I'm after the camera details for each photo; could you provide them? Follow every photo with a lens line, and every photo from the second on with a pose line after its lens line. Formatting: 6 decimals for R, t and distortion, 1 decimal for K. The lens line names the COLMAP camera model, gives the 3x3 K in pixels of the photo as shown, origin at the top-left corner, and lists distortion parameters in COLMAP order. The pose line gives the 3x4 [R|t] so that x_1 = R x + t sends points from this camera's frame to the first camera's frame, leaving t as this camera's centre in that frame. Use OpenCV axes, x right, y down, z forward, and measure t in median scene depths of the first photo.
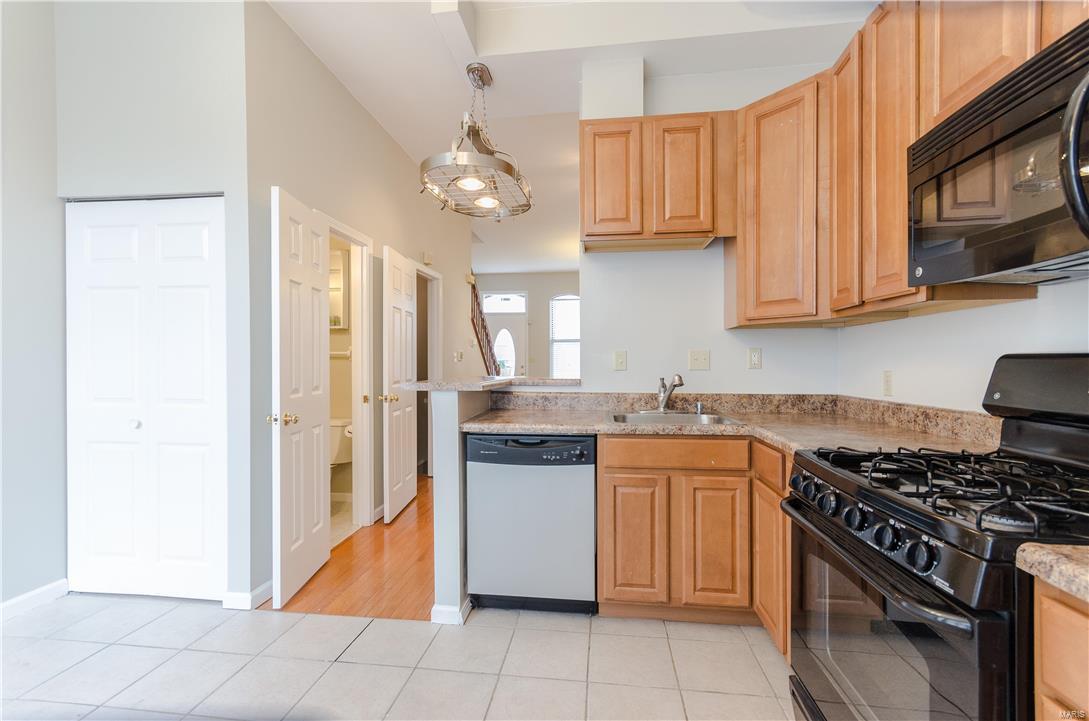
lens RADIAL K [[478.9, 0, 549.2], [0, 478.9, 365.4], [0, 0, 1]] dist [0.003089, 0.000398]
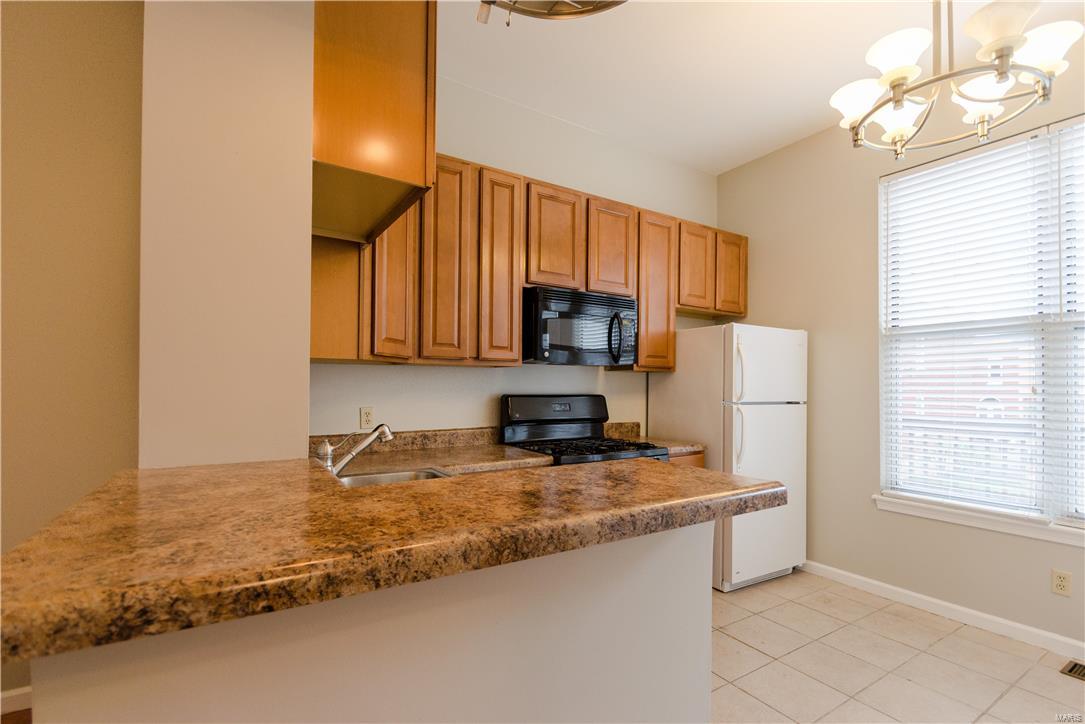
lens RADIAL K [[509.3, 0, 544.4], [0, 509.3, 378.5], [0, 0, 1]] dist [-0.004273, -0.001607]
pose [[-0.634249, 0.005597, 0.773109, -0.516371], [-0.001346, 0.999964, -0.008343, -0.048278], [-0.773128, -0.006333, -0.634219, 1.427925]]
